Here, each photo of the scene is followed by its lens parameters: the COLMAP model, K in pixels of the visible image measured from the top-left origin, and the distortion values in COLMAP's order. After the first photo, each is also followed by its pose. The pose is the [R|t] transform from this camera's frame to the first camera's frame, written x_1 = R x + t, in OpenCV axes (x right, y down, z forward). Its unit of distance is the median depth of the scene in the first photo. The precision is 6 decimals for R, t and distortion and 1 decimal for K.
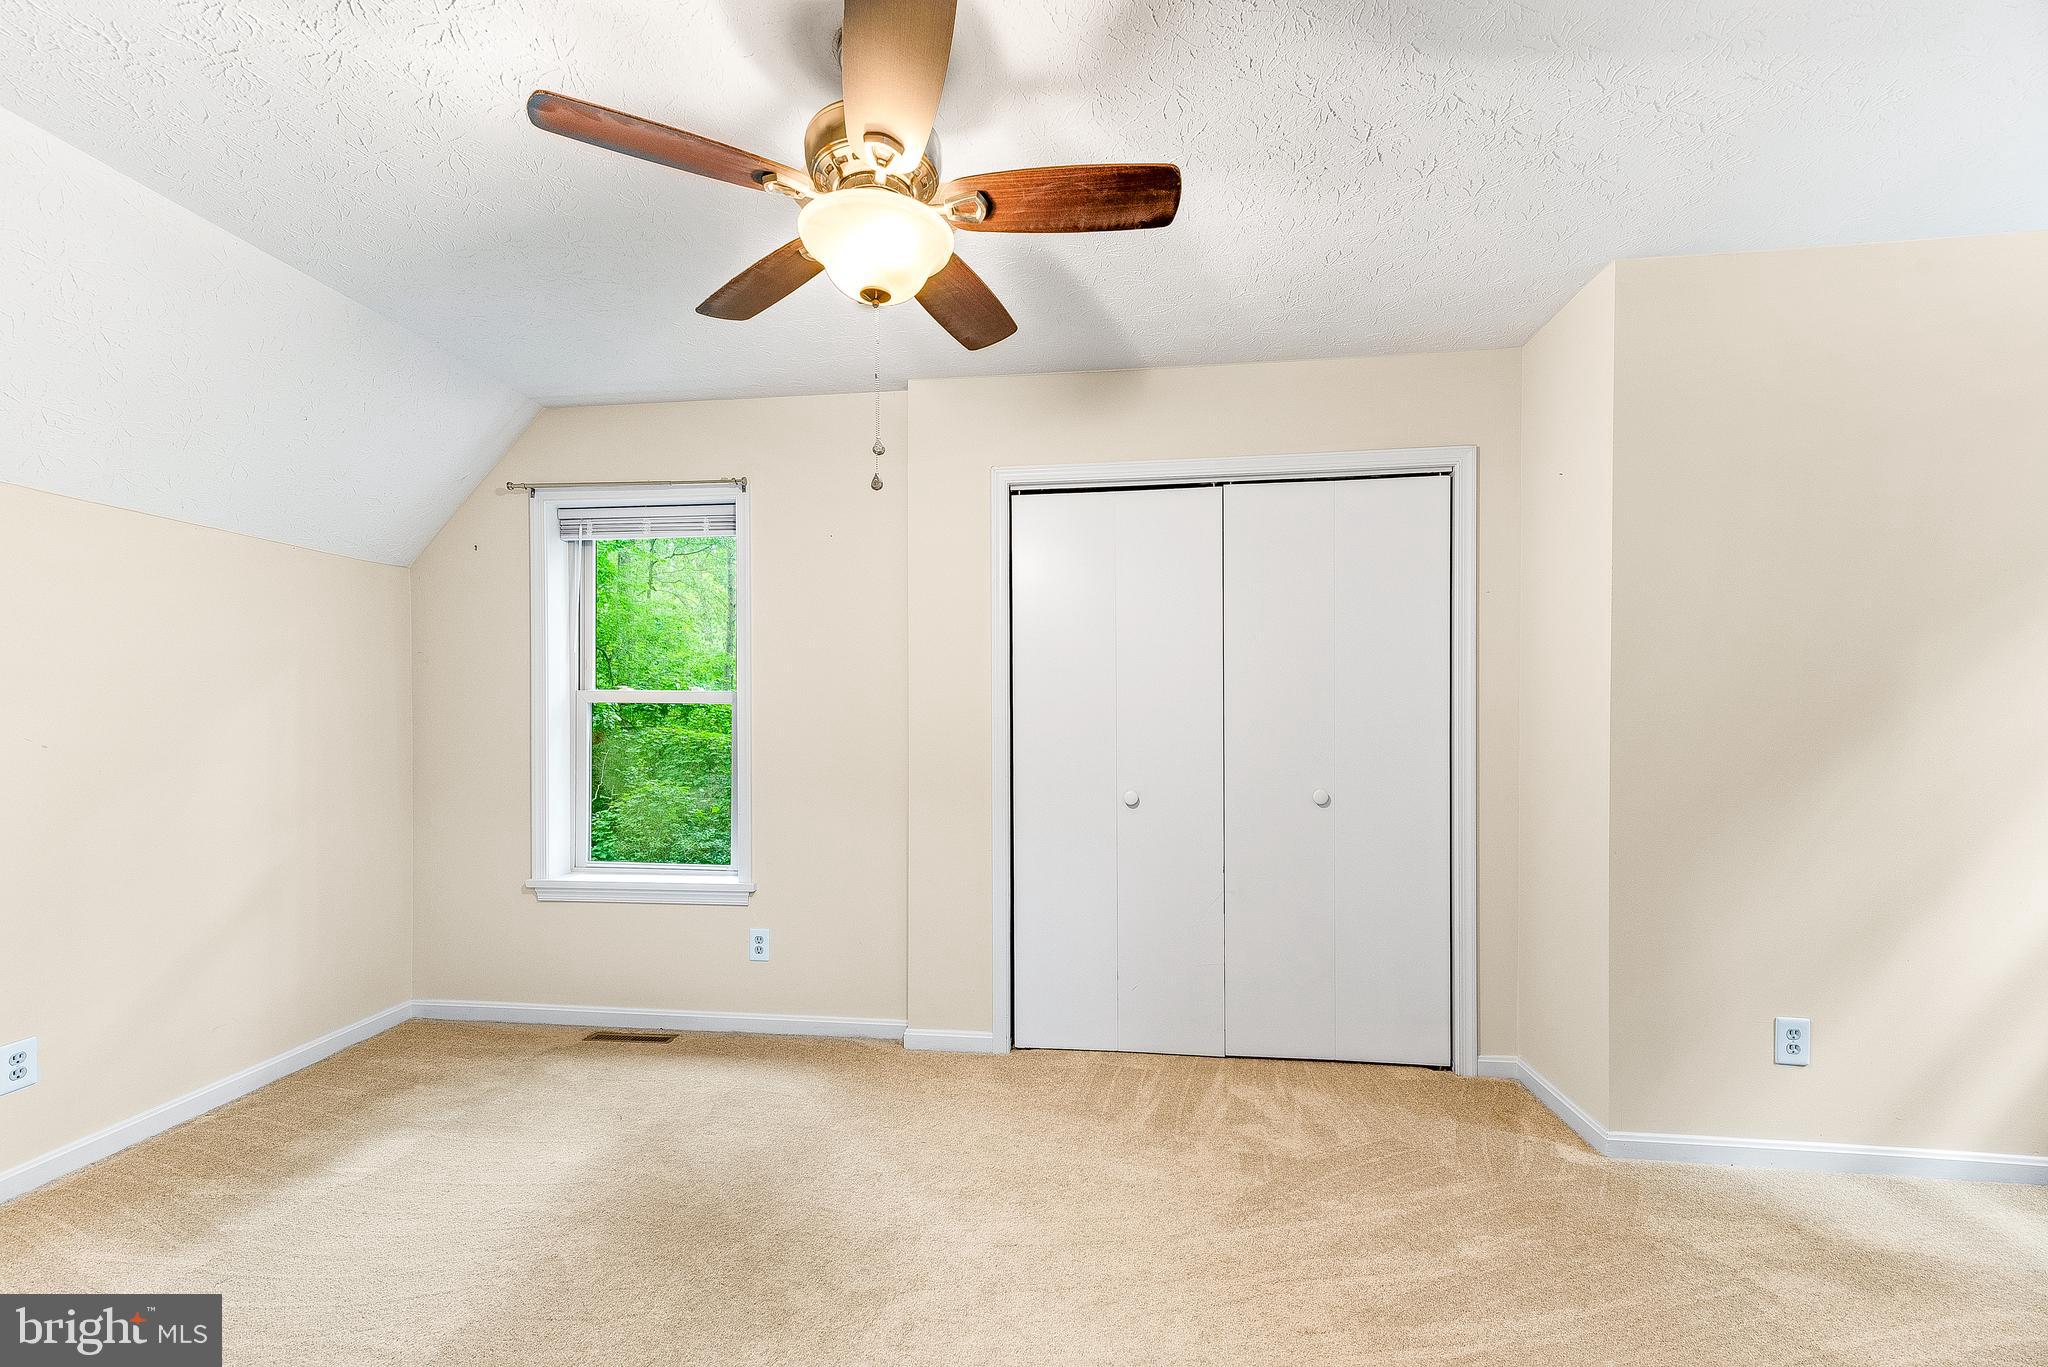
lens RADIAL K [[846.7, 0, 1023.7], [0, 846.7, 718.0], [0, 0, 1]] dist [0.017717, 0.000078]
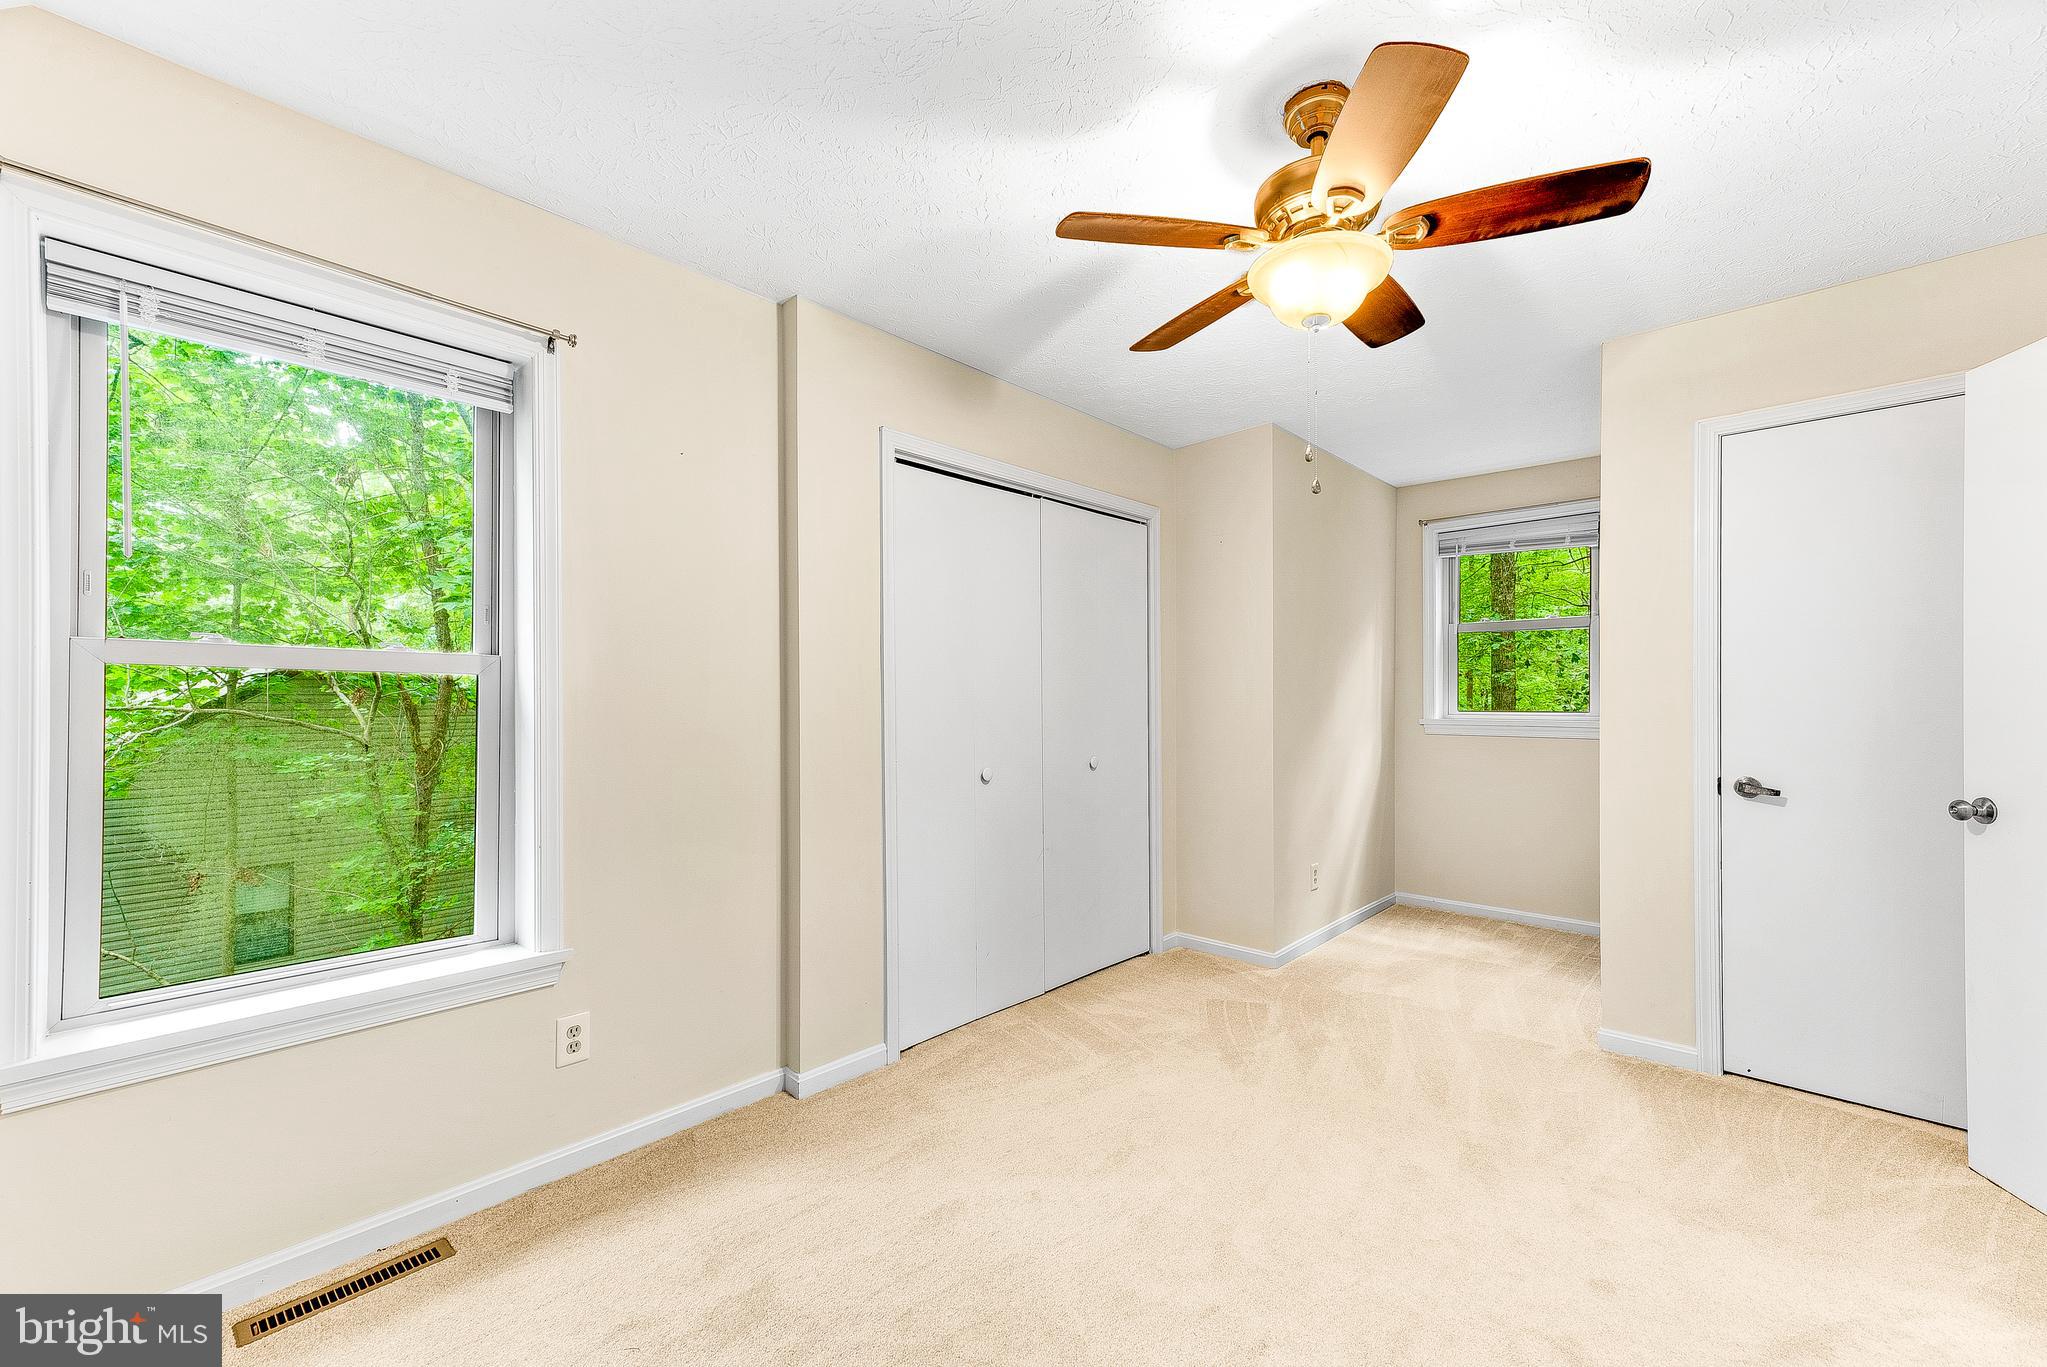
lens RADIAL K [[833.9, 0, 1020.6], [0, 833.9, 688.8], [0, 0, 1]] dist [0.018628, 0.000110]
pose [[0.586235, 0.011236, 0.810063, -0.729180], [0.000404, 0.999900, -0.014161, 0.002891], [-0.810141, 0.008629, 0.586171, 0.373228]]
